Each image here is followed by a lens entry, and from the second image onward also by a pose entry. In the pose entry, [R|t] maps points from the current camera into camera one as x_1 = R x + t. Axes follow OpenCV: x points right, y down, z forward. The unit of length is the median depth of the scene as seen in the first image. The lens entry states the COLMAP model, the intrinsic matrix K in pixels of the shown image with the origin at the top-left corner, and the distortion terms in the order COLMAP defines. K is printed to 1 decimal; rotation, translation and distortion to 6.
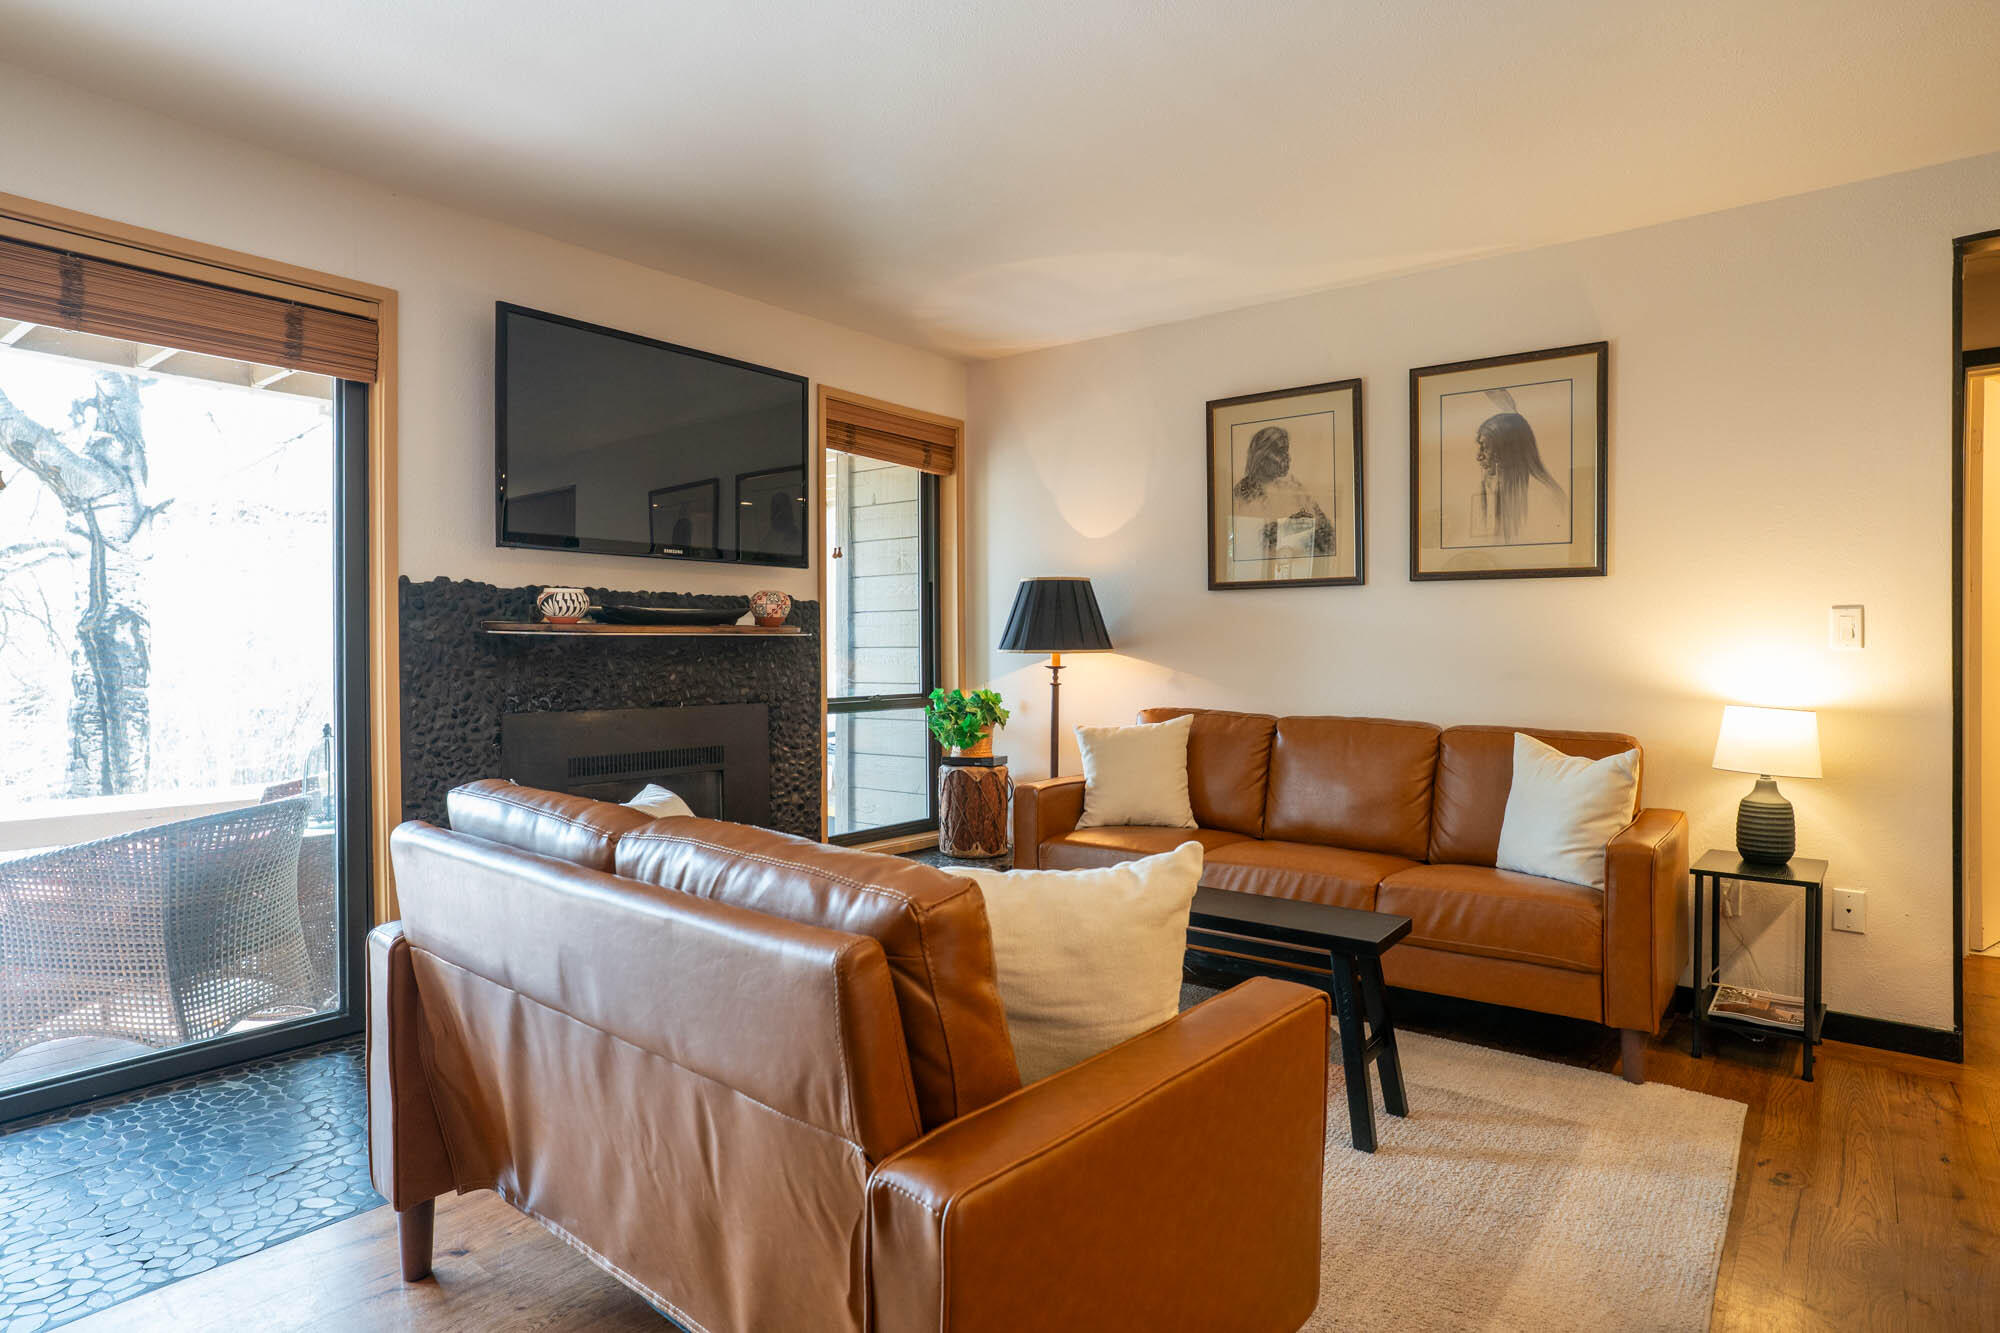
lens RADIAL K [[1104.2, 0, 1000.2], [0, 1104.2, 658.1], [0, 0, 1]] dist [-0.012836, 0.008086]
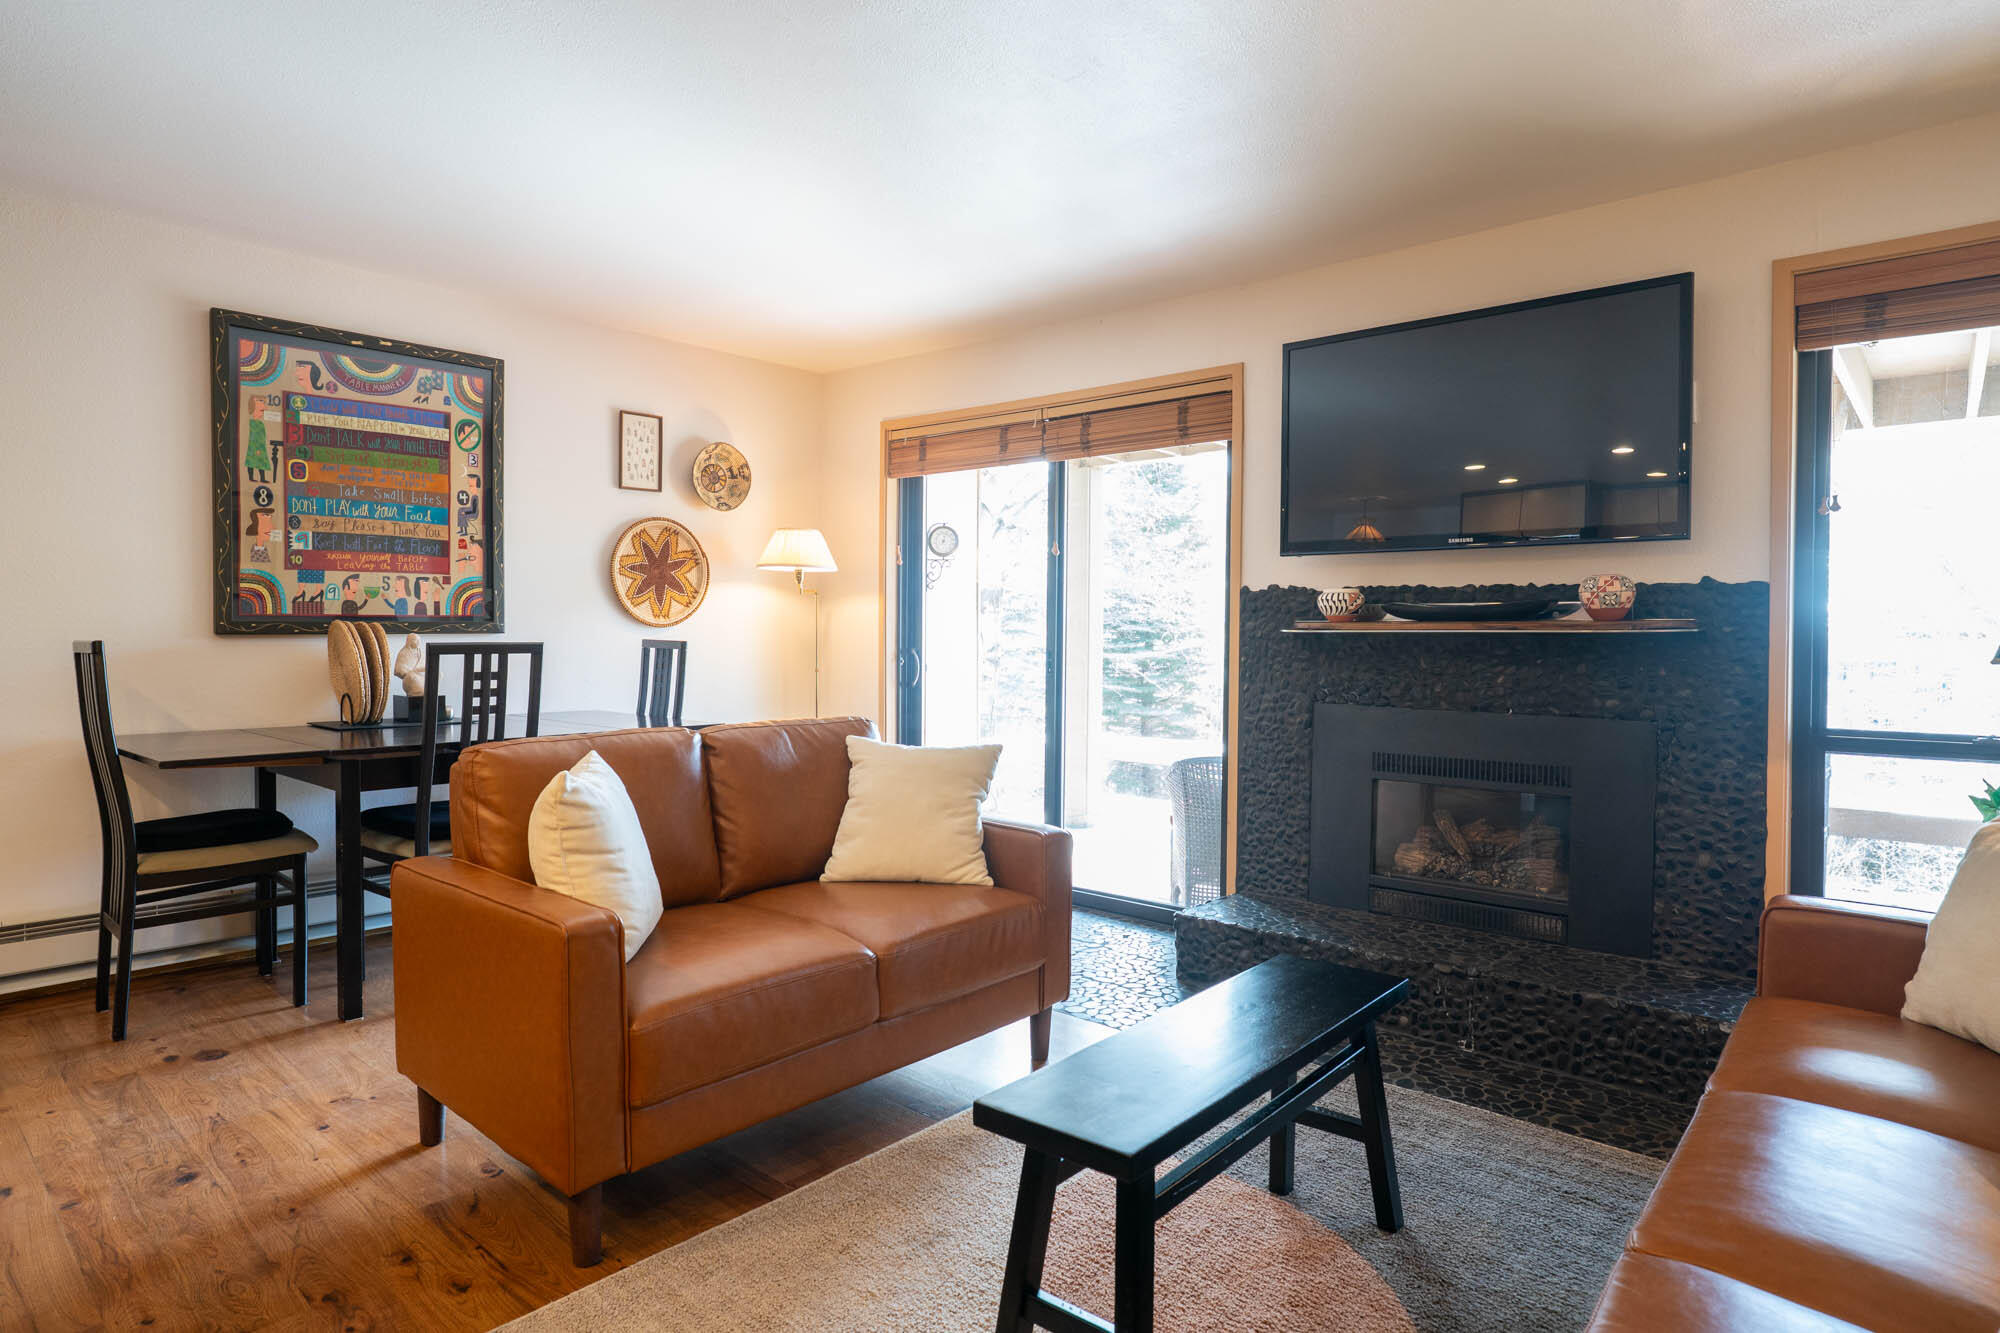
lens RADIAL K [[1104.2, 0, 1000.1], [0, 1104.2, 656.3], [0, 0, 1]] dist [-0.012836, 0.008086]
pose [[-0.039649, 0.013803, -0.999118, 0.632370], [-0.022385, 0.999641, 0.014699, -0.005858], [0.998963, 0.022948, -0.039326, 0.663973]]
